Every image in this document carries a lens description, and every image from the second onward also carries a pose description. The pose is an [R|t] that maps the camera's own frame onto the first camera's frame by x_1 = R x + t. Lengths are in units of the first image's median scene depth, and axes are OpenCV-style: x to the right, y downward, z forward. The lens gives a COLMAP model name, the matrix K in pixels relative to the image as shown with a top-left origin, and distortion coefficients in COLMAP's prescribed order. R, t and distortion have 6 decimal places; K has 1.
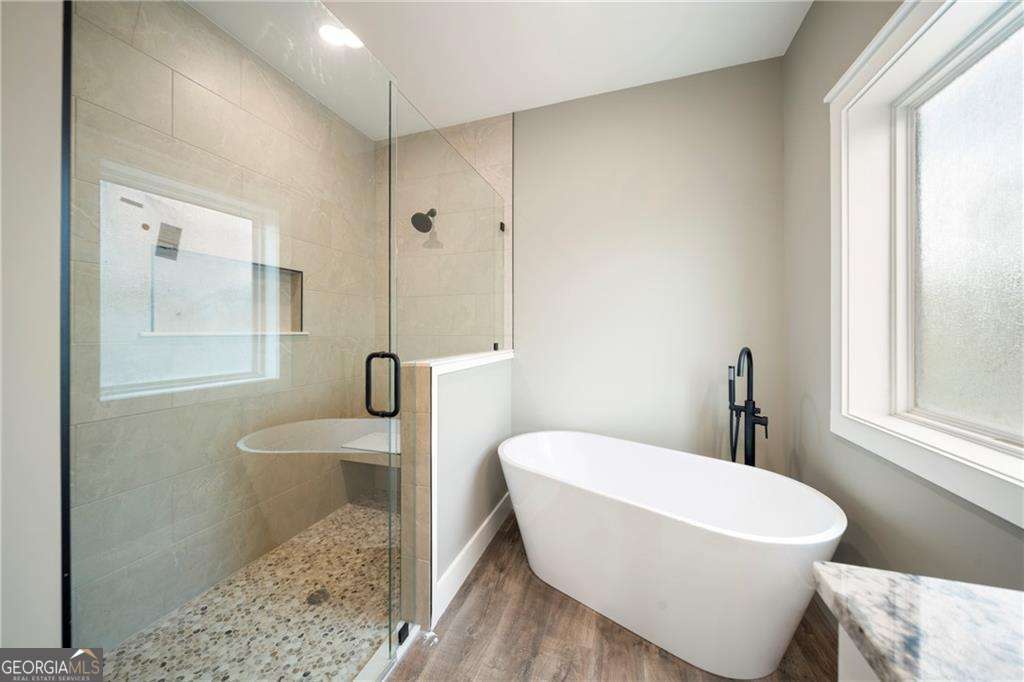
lens RADIAL K [[358.7, 0, 510.1], [0, 358.7, 340.5], [0, 0, 1]] dist [-0.001142, -0.000314]
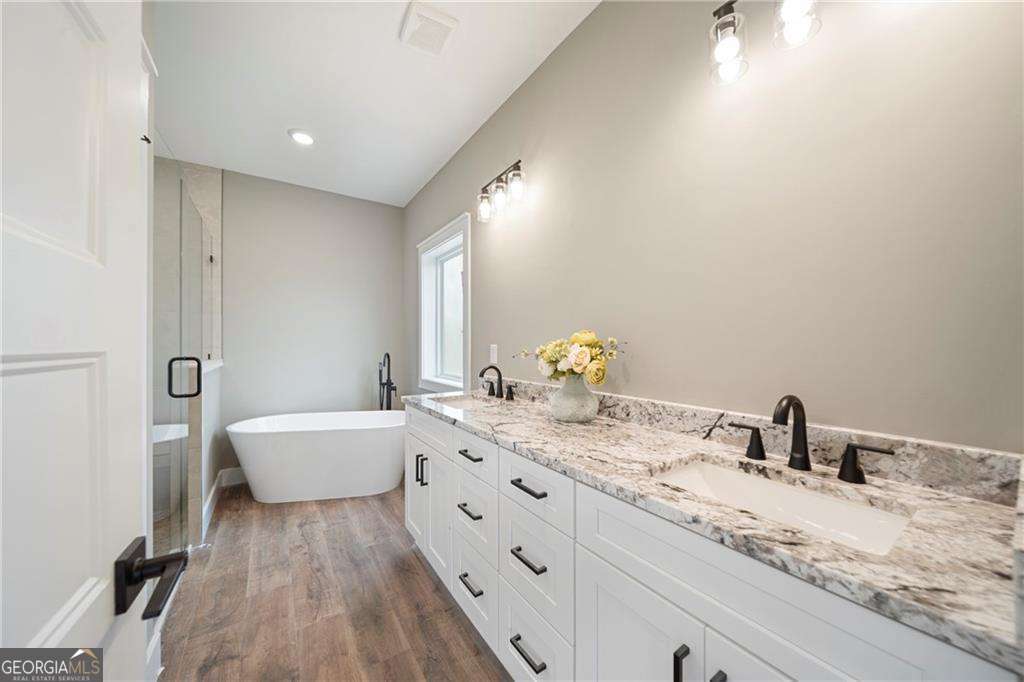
lens RADIAL K [[358.7, 0, 510.1], [0, 358.7, 340.5], [0, 0, 1]] dist [-0.001142, -0.000314]
pose [[0.614181, 0.016337, 0.788996, -0.535661], [0.013395, 0.999426, -0.031121, 0.020658], [-0.789051, 0.029683, 0.613610, -0.826377]]
